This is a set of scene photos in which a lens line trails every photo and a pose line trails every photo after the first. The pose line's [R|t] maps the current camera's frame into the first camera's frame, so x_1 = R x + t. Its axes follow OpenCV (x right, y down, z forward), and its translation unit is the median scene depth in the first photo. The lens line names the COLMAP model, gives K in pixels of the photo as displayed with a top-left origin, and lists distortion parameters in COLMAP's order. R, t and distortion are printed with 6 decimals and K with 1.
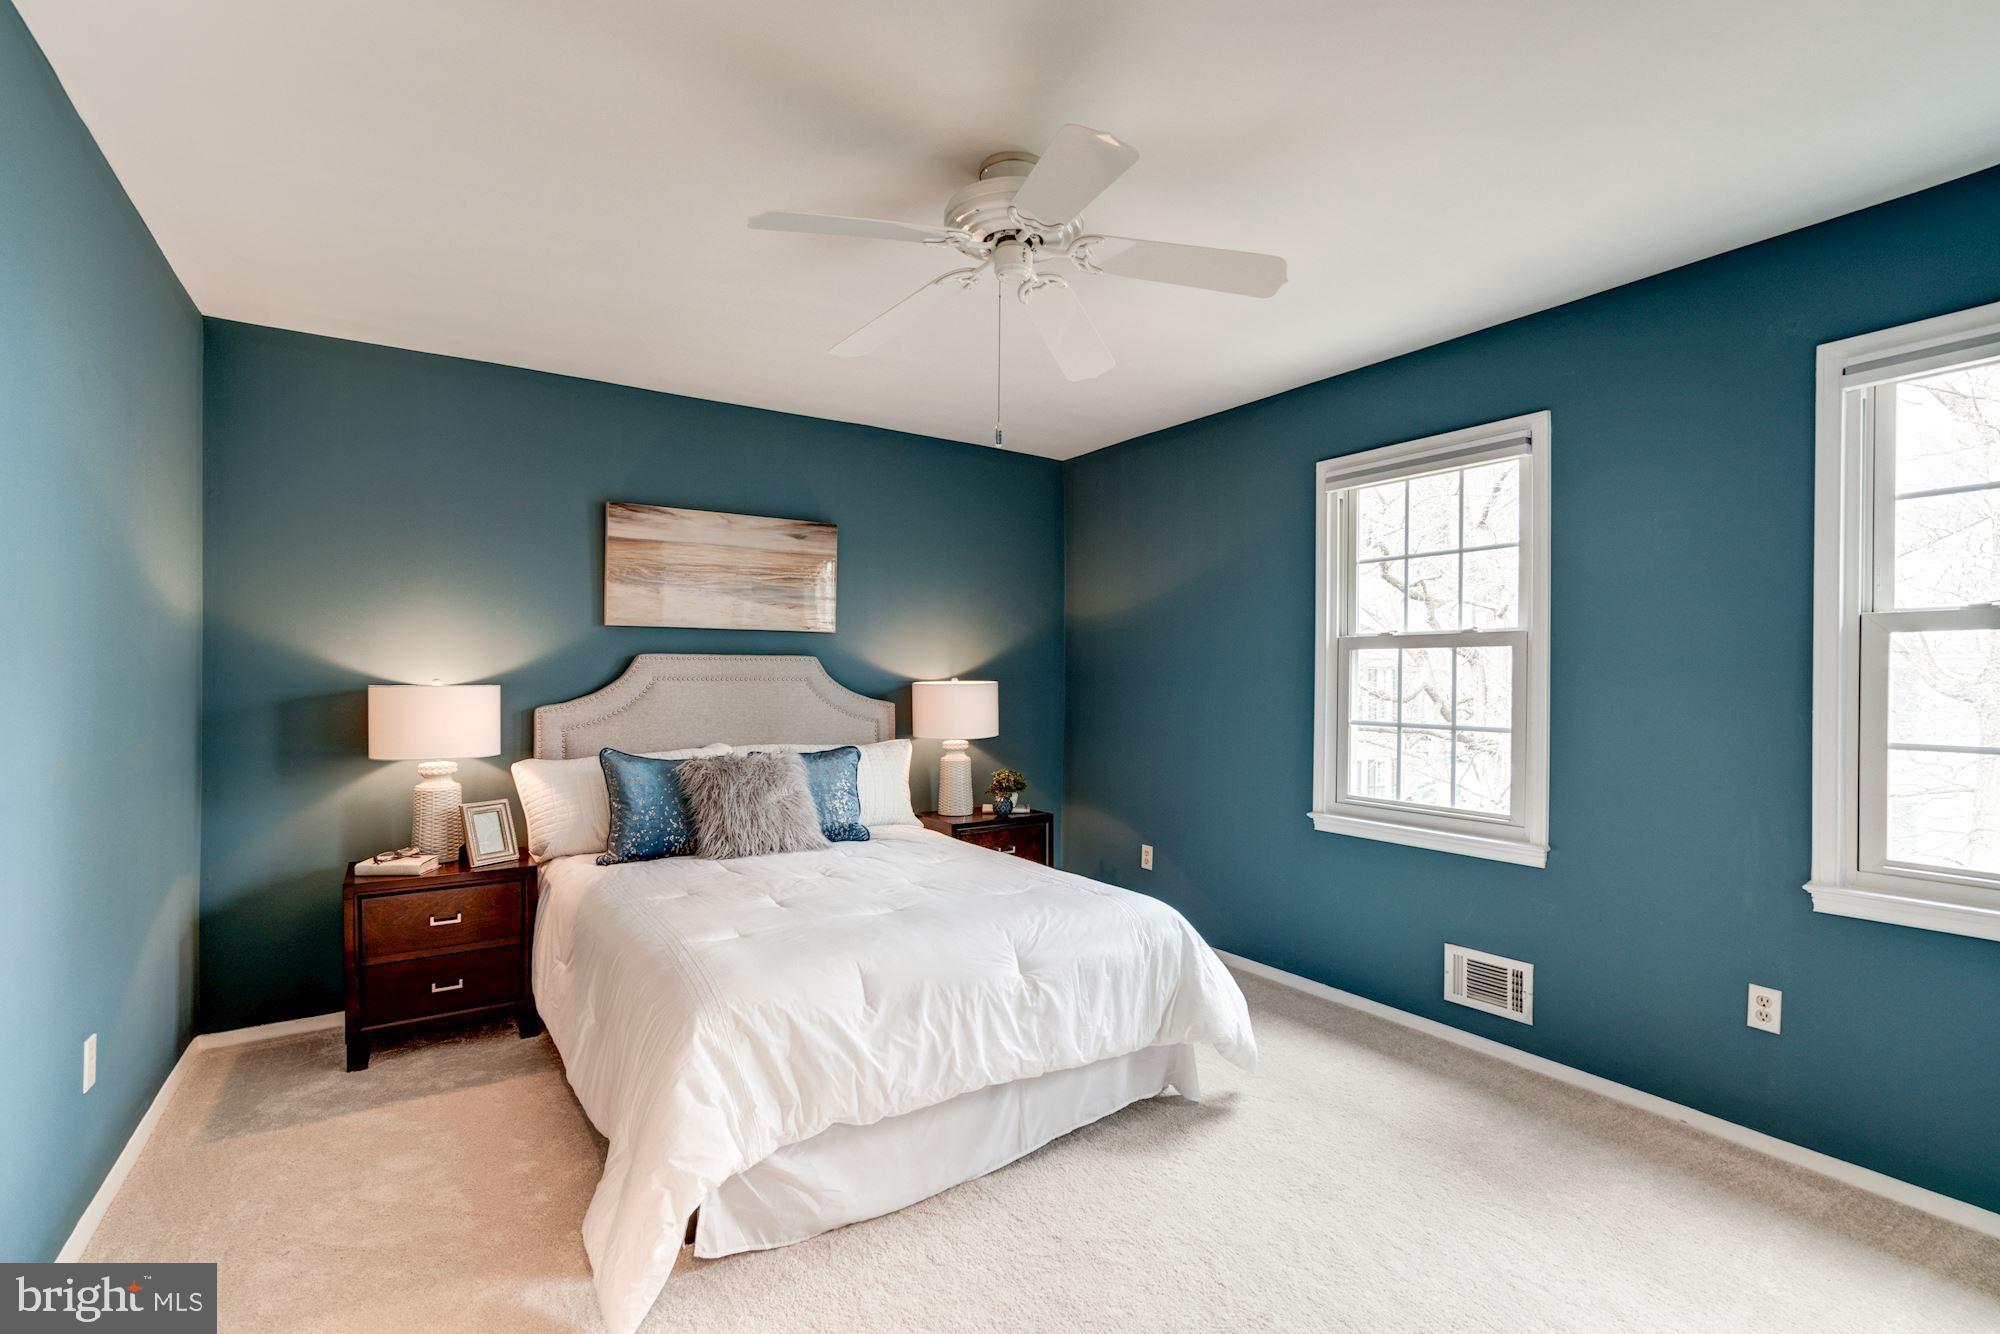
lens RADIAL K [[918.3, 0, 1003.6], [0, 918.3, 675.5], [0, 0, 1]] dist [-0.015101, 0.000912]
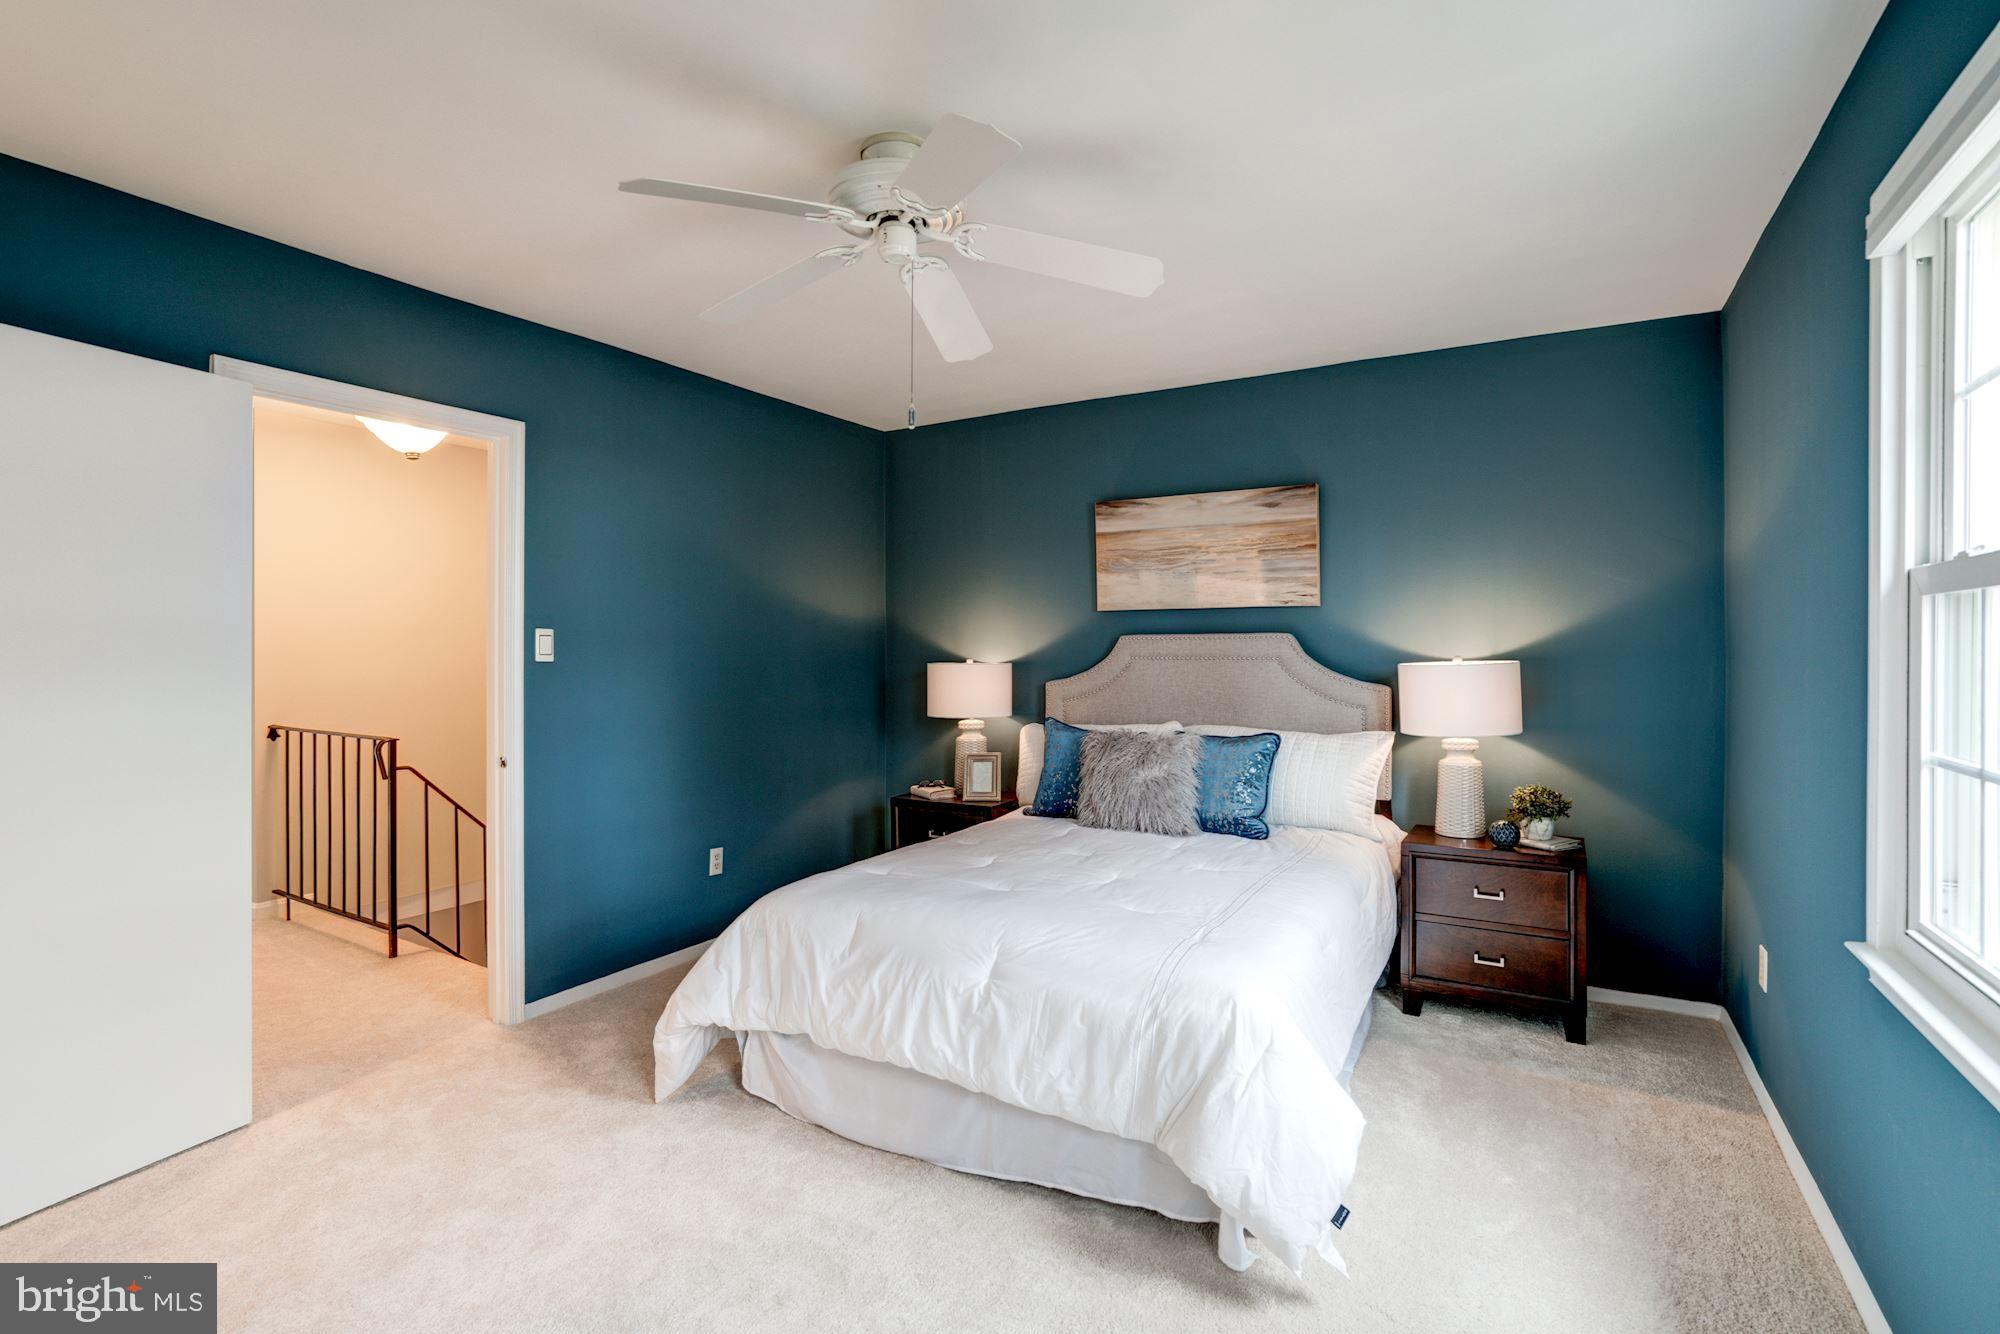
lens RADIAL K [[917.7, 0, 995.7], [0, 917.7, 650.6], [0, 0, 1]] dist [-0.036808, 0.000435]
pose [[0.441285, -0.004196, -0.897357, 0.538728], [0.004272, 0.999988, -0.002575, -0.002697], [0.897357, -0.002697, 0.441298, 0.379949]]
